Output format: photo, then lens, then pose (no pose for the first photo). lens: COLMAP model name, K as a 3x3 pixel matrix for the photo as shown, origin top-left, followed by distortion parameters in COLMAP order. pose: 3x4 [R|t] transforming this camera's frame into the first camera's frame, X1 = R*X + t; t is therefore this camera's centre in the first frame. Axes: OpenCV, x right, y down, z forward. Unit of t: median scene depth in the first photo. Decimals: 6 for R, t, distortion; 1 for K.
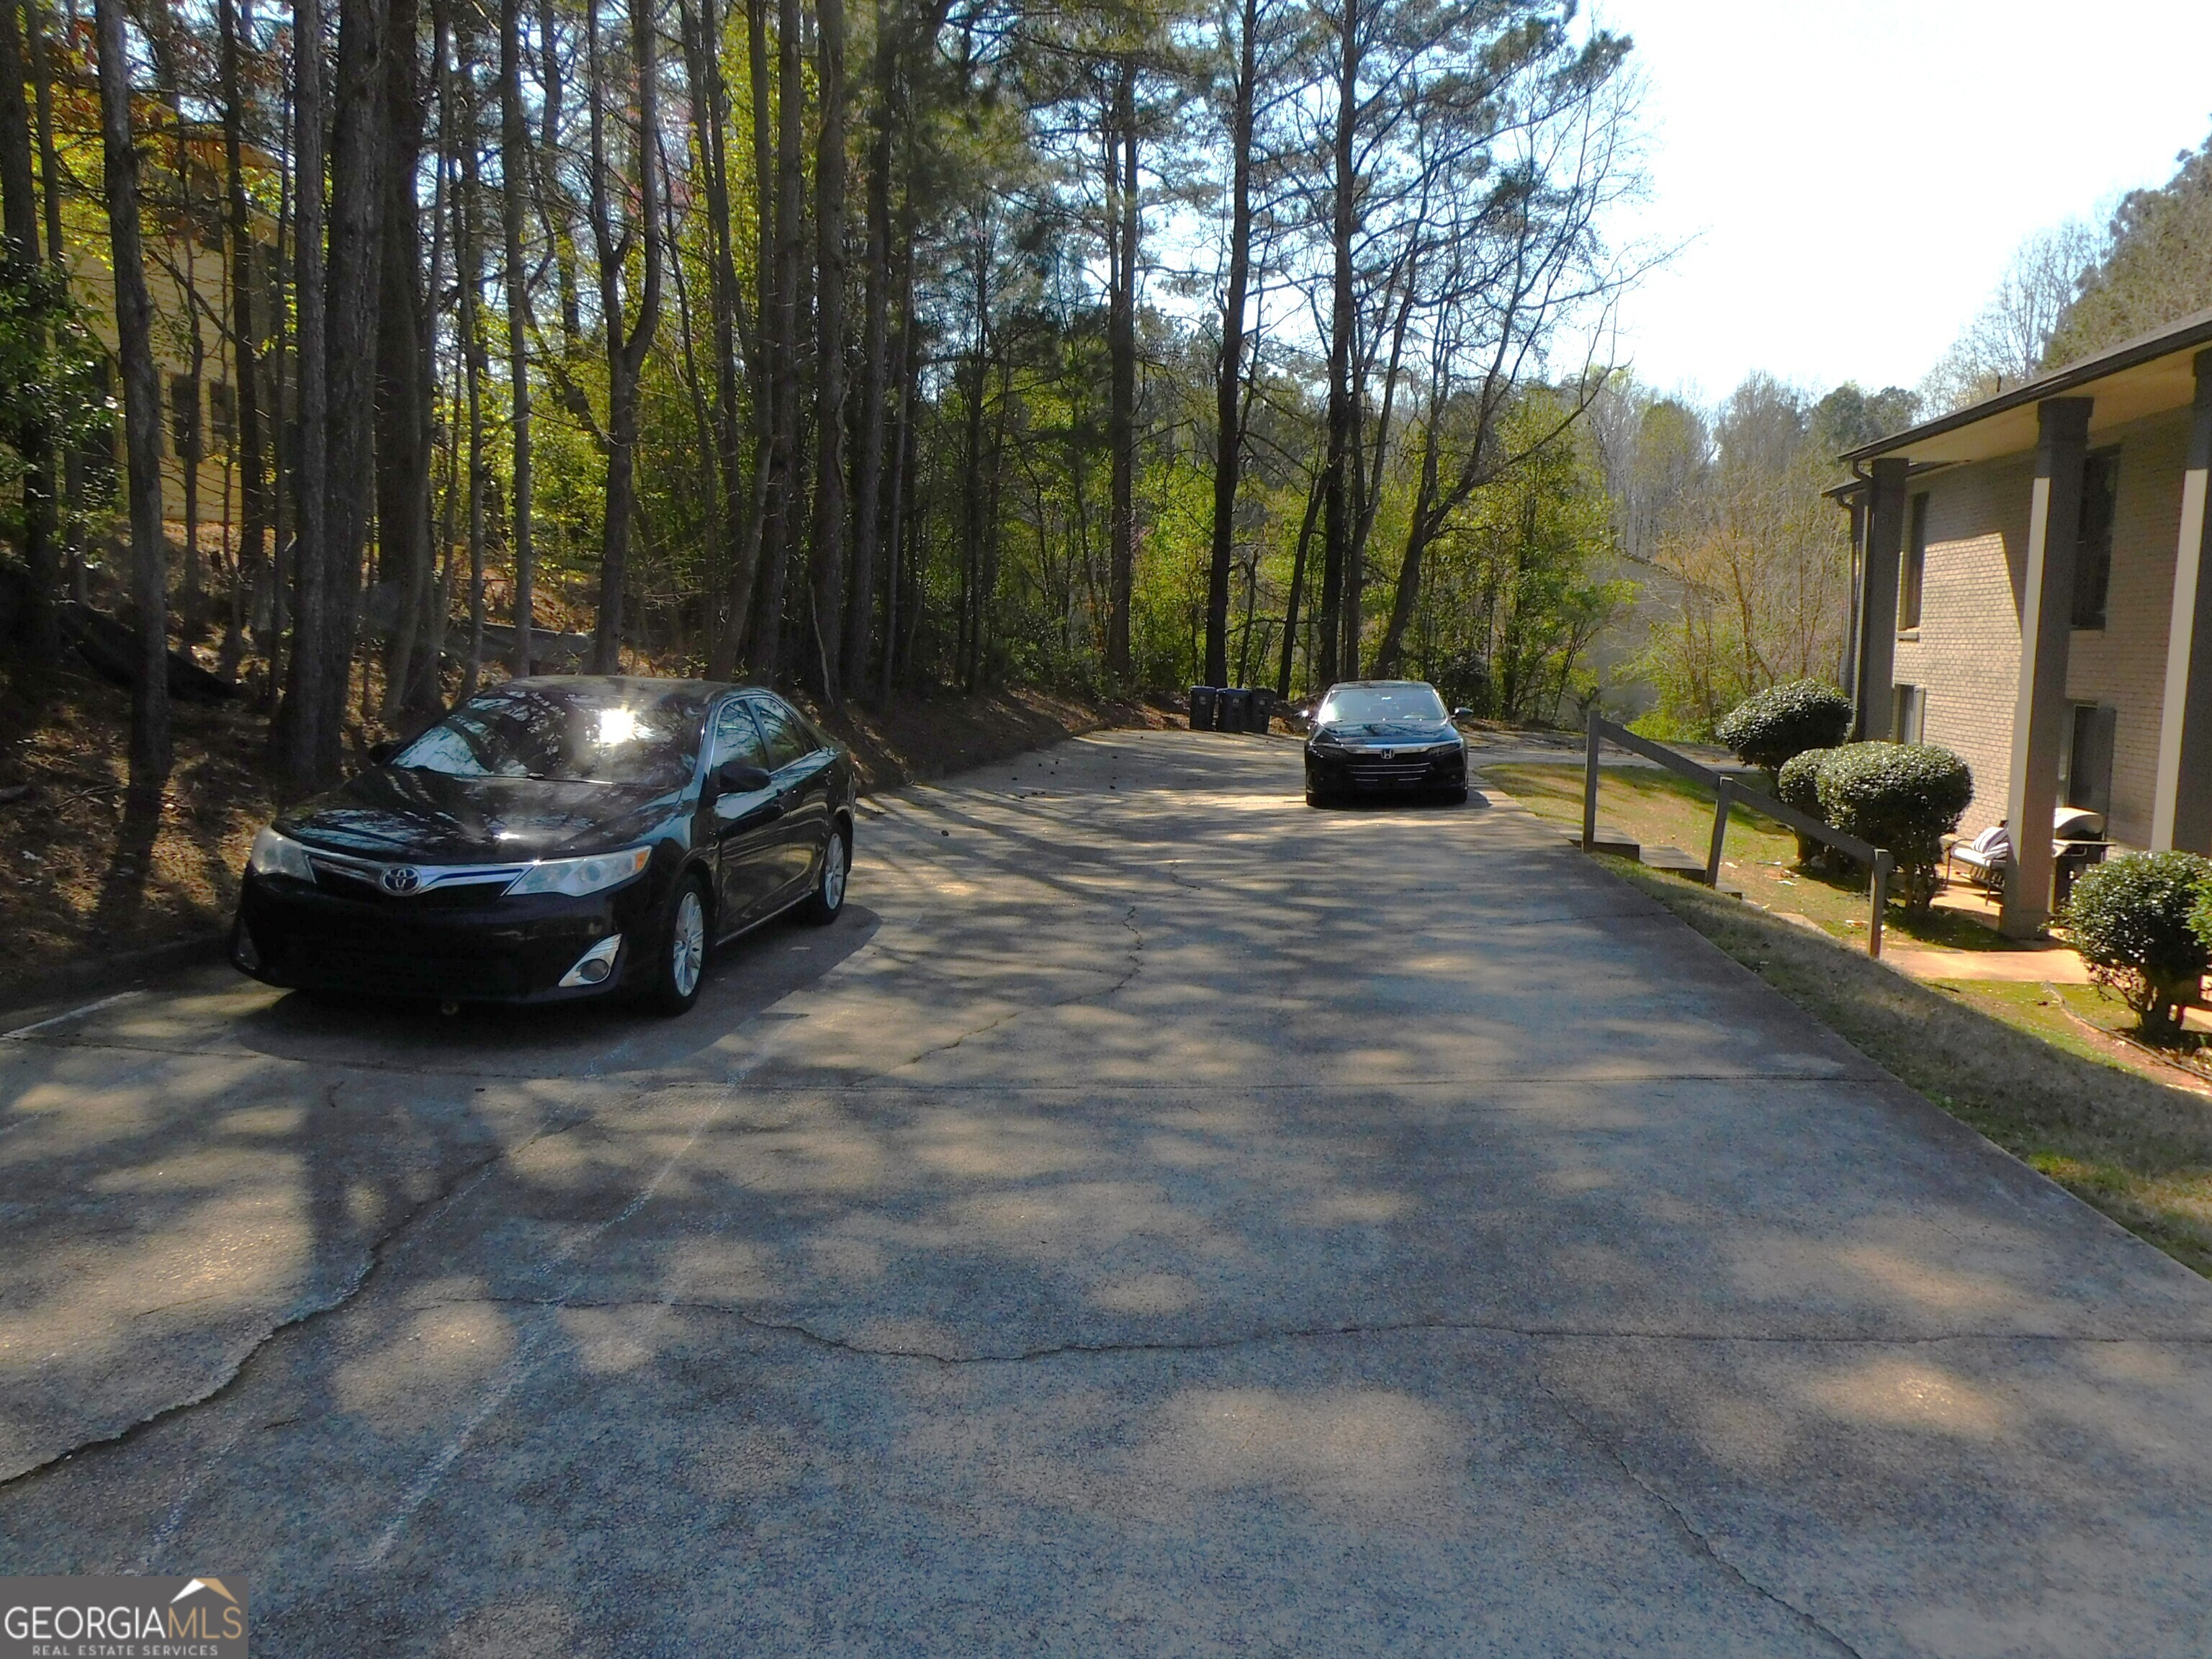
lens RADIAL K [[1661.9, 0, 1119.7], [0, 1661.9, 838.5], [0, 0, 1]] dist [-0.030287, 0.075218]
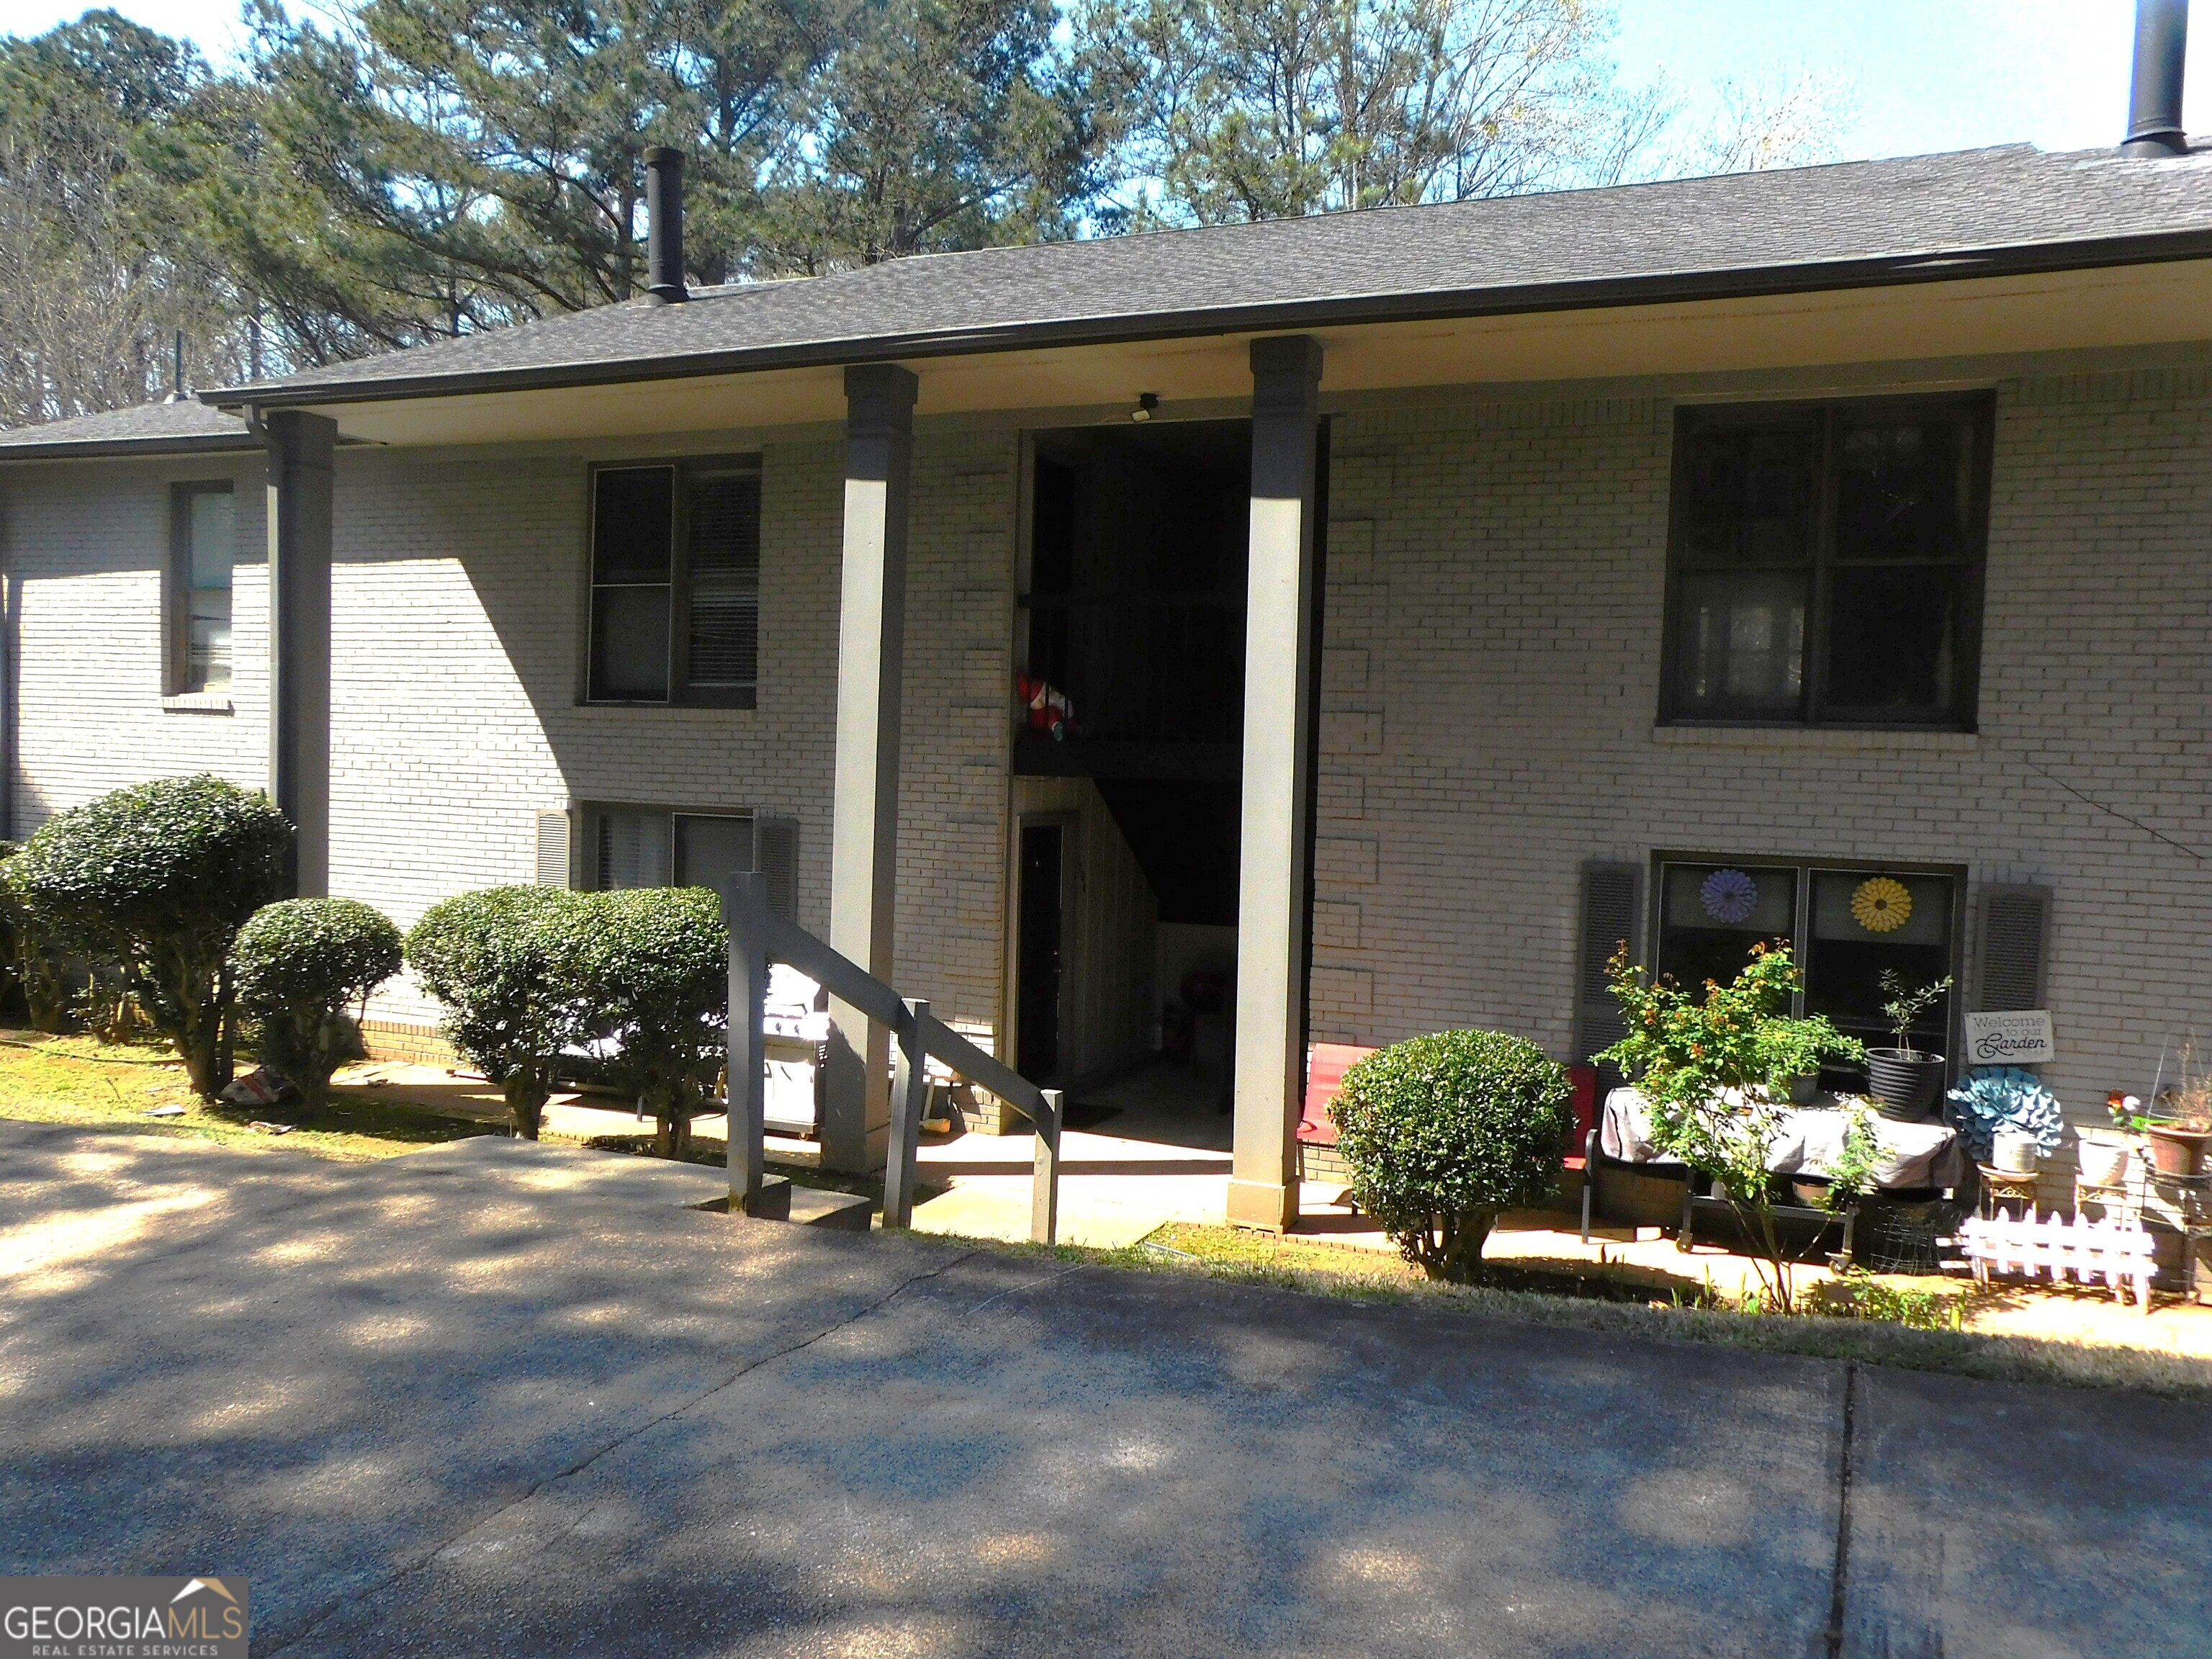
lens RADIAL K [[1621.2, 0, 1106.0], [0, 1621.2, 829.5], [0, 0, 1]] dist [-0.108562, 0.150986]
pose [[0.255232, -0.055708, 0.965274, -0.151841], [0.092614, 0.995157, 0.032944, -0.335178], [-0.962434, 0.080990, 0.259156, 2.751878]]
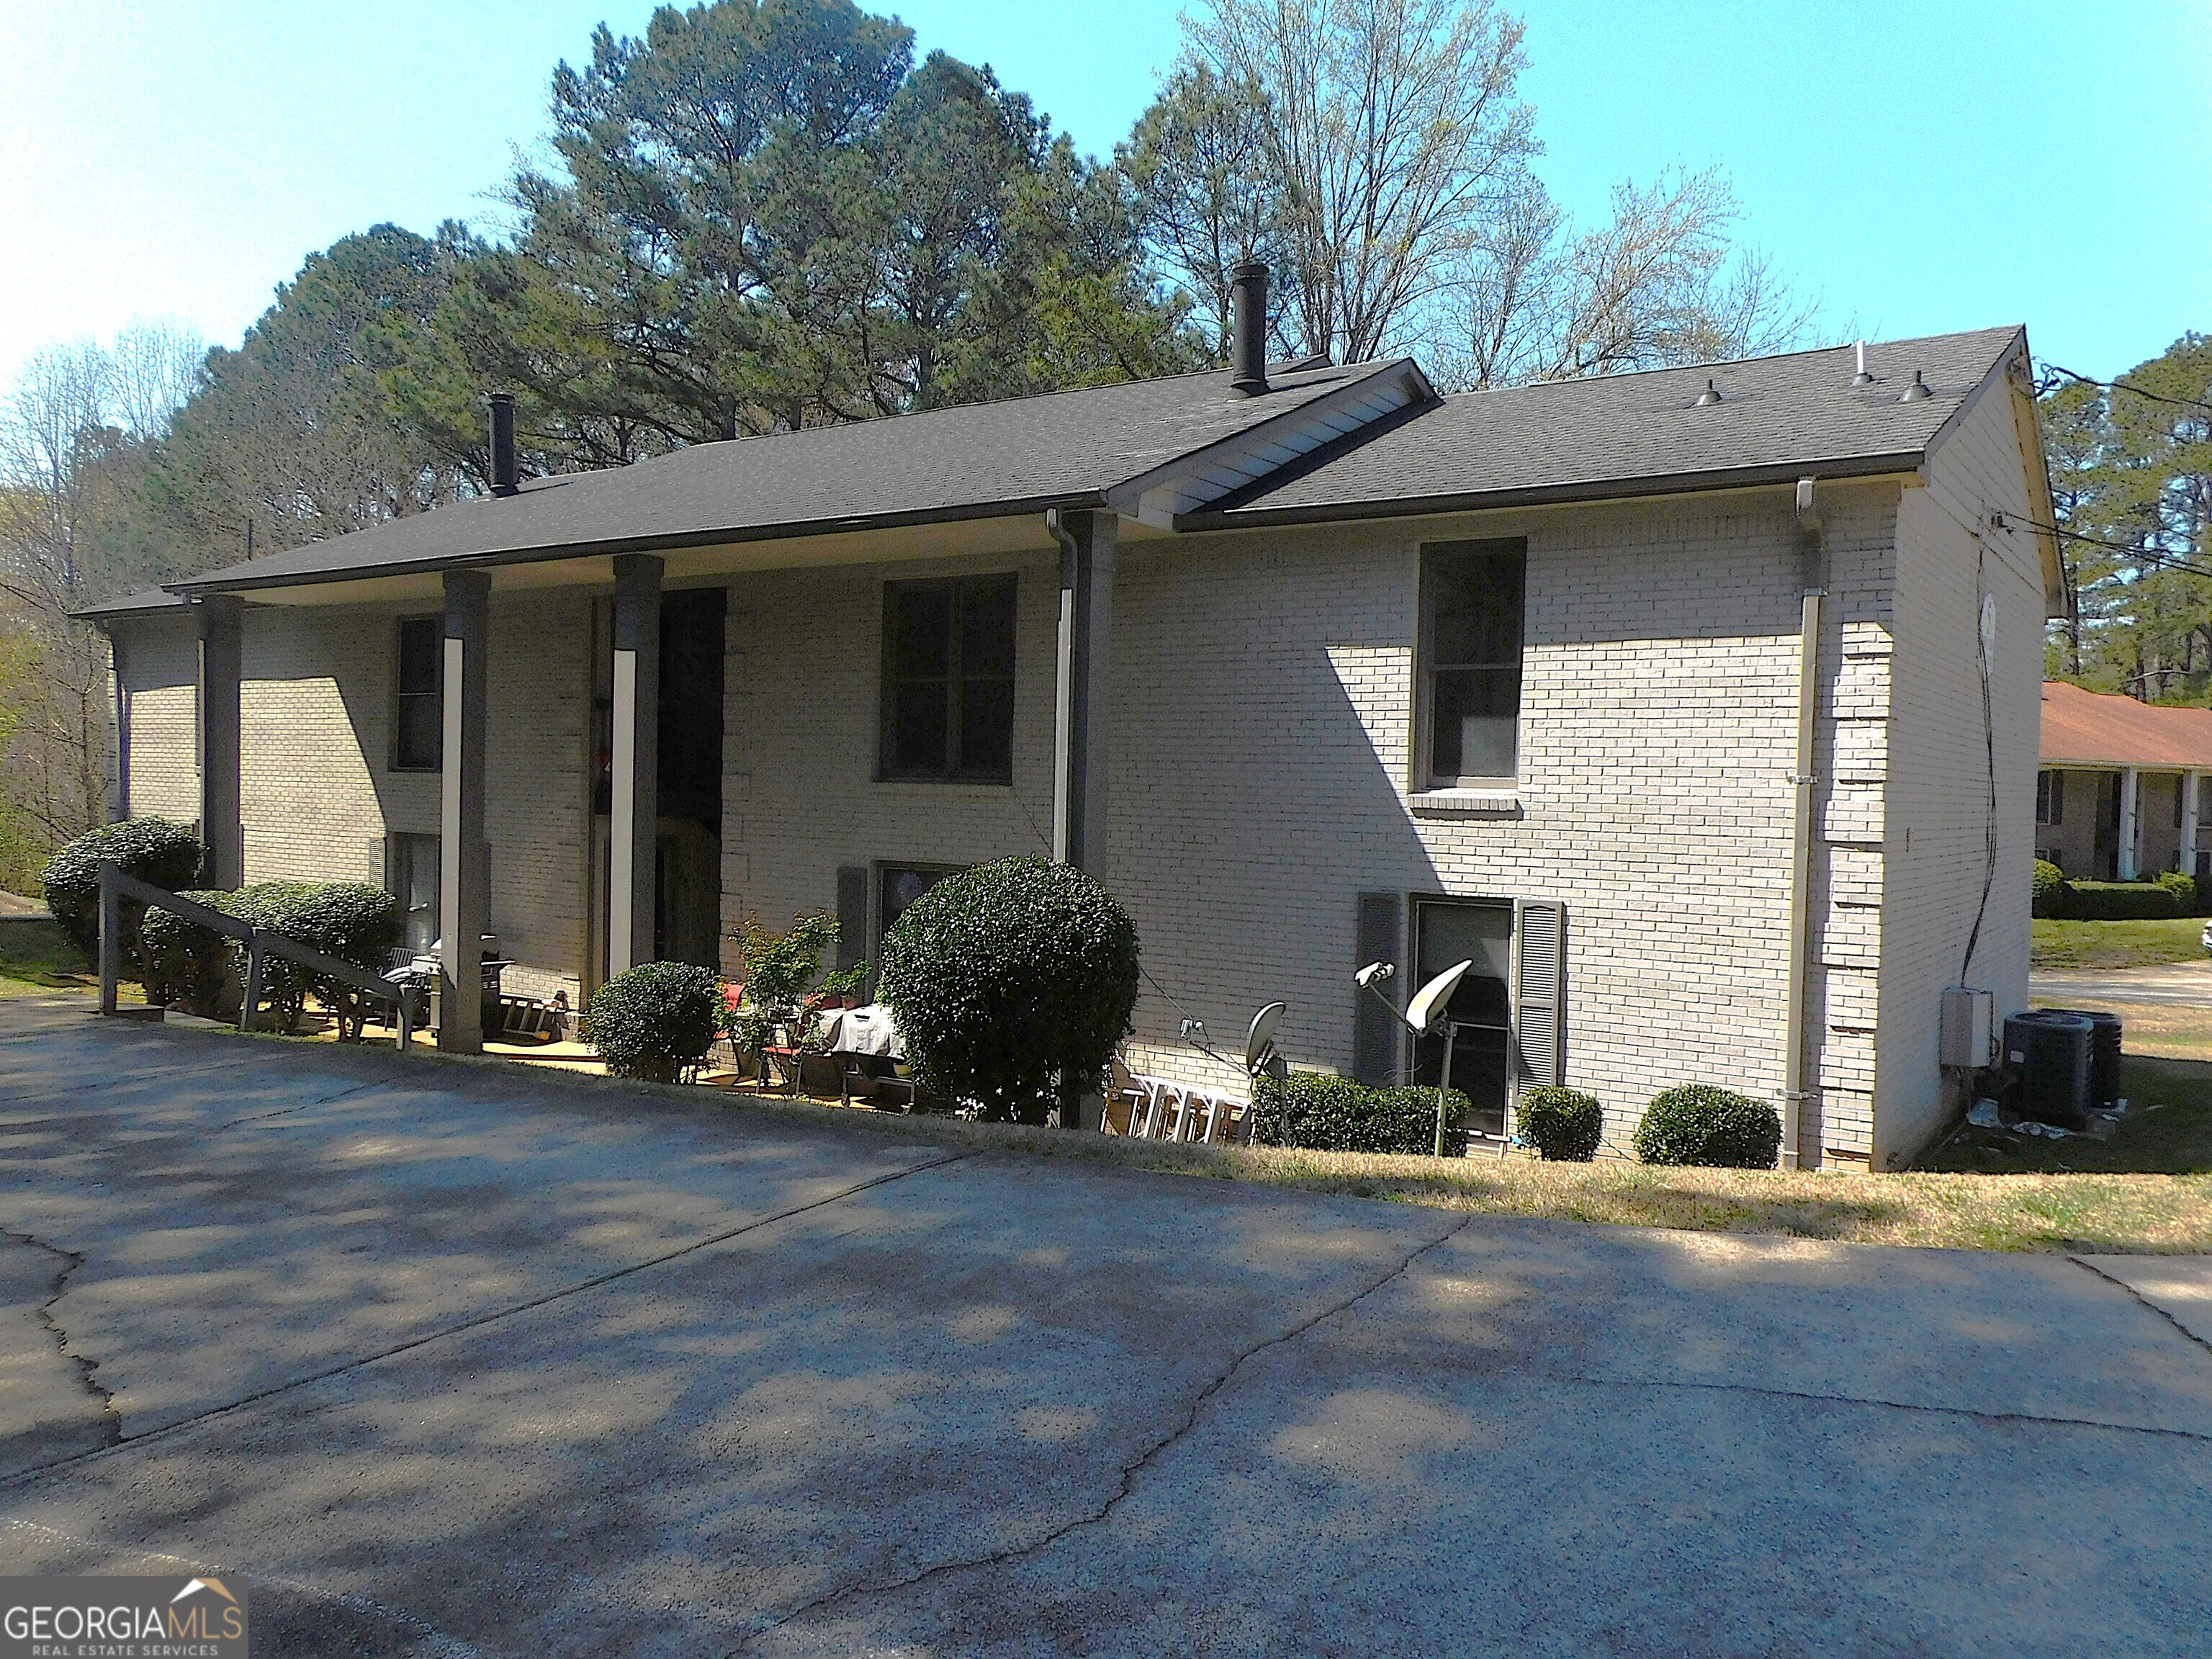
lens RADIAL K [[1669.1, 0, 1133.6], [0, 1669.1, 838.6], [0, 0, 1]] dist [-0.017025, 0.065593]
pose [[0.456114, -0.019467, 0.889708, -0.835977], [0.085037, 0.996139, -0.021799, -0.076290], [-0.885849, 0.085601, 0.456009, 0.365297]]
